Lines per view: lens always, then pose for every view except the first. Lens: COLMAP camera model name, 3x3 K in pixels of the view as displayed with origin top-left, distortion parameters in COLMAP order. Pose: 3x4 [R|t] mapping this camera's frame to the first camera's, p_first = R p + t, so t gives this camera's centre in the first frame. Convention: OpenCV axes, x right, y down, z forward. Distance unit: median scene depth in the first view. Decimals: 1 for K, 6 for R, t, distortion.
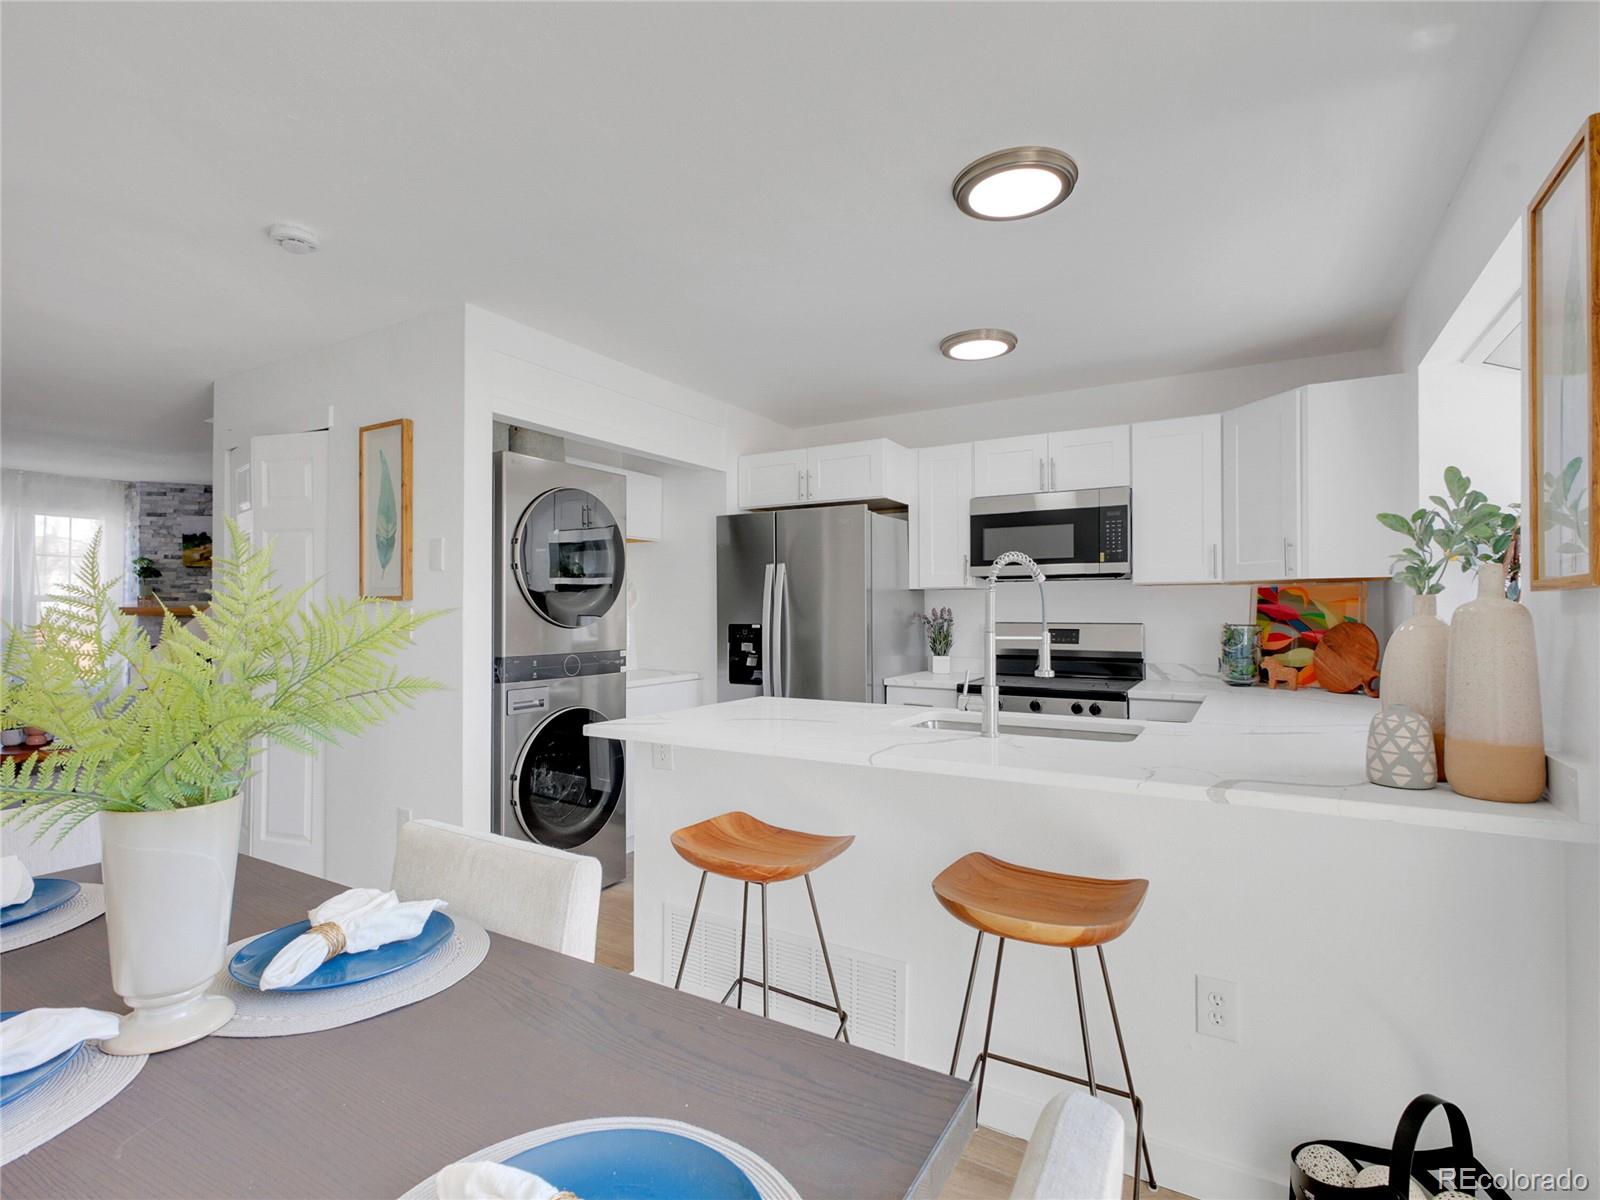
lens RADIAL K [[776.3, 0, 800.0], [0, 776.3, 600.0], [0, 0, 1]] dist [0.001513, 0.000190]
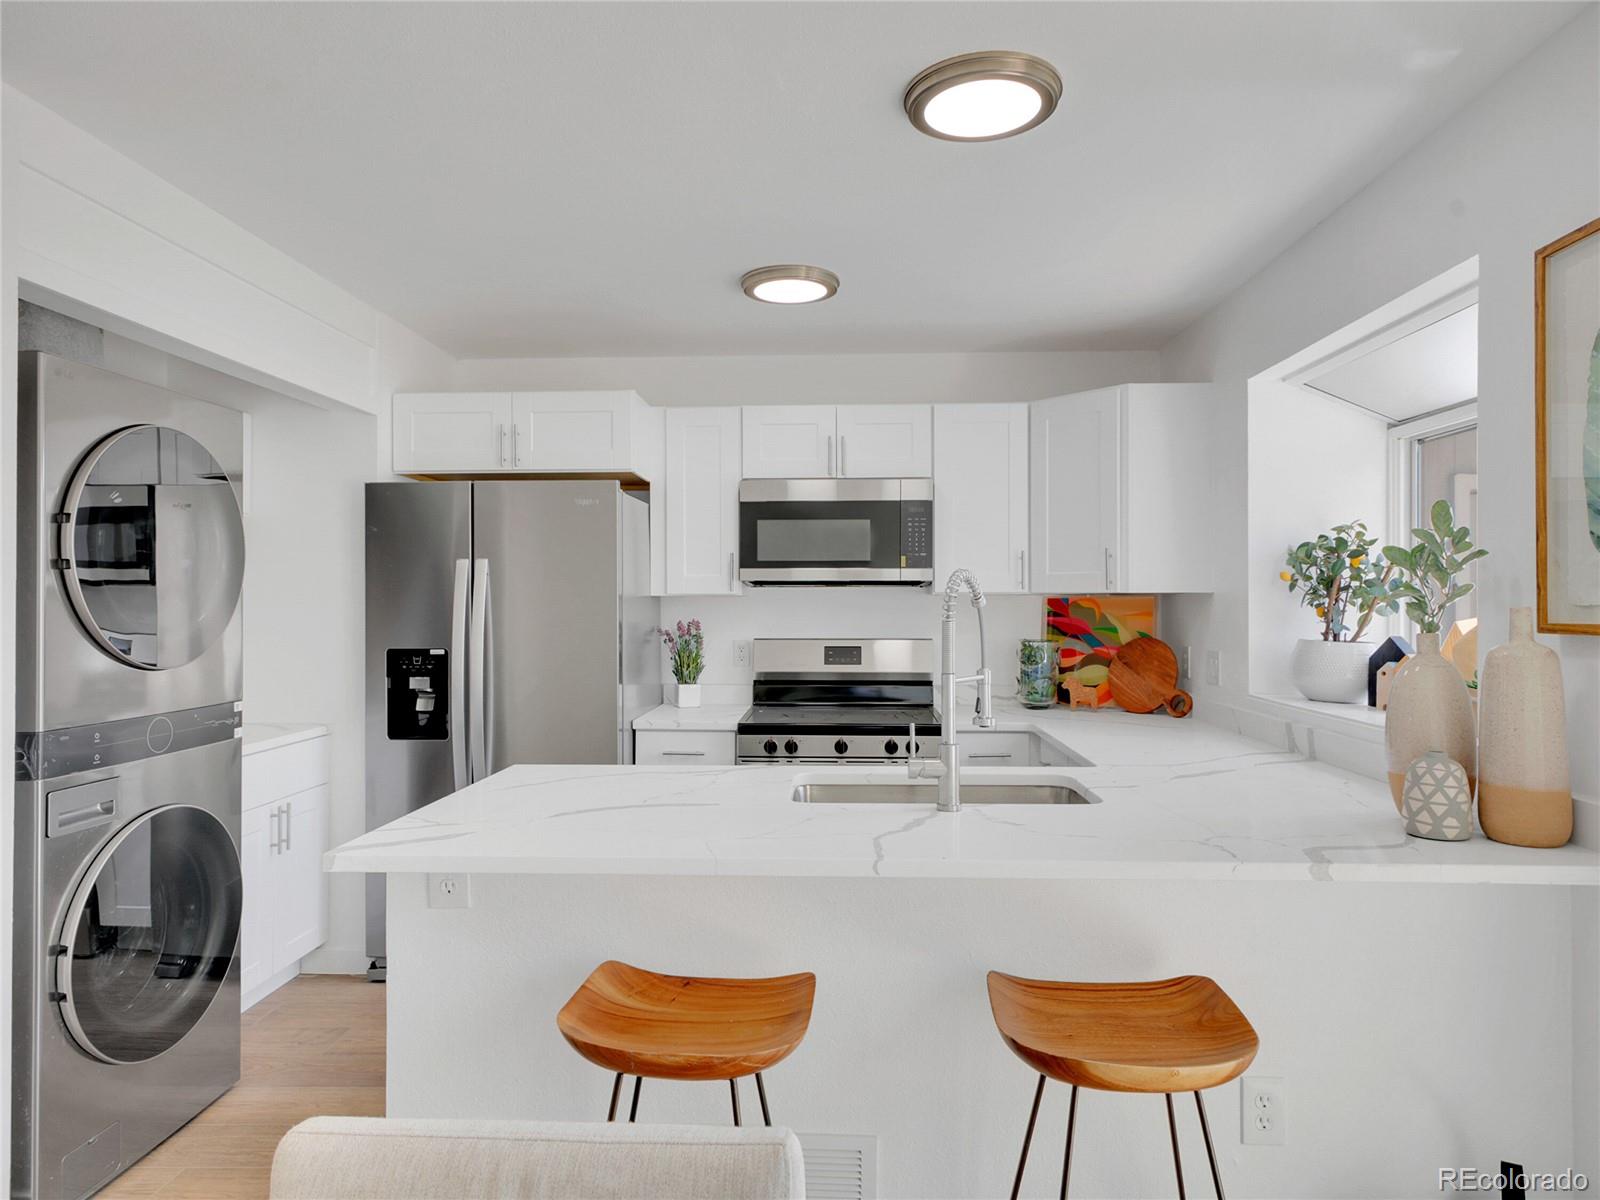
lens RADIAL K [[980.2, 0, 802.2], [0, 980.2, 593.2], [0, 0, 1]] dist [0.007441, 0.001404]
pose [[0.884749, 0.003710, 0.466052, -0.203754], [-0.005929, 0.999977, 0.003297, -0.024931], [-0.466029, -0.005680, 0.884751, 0.127342]]
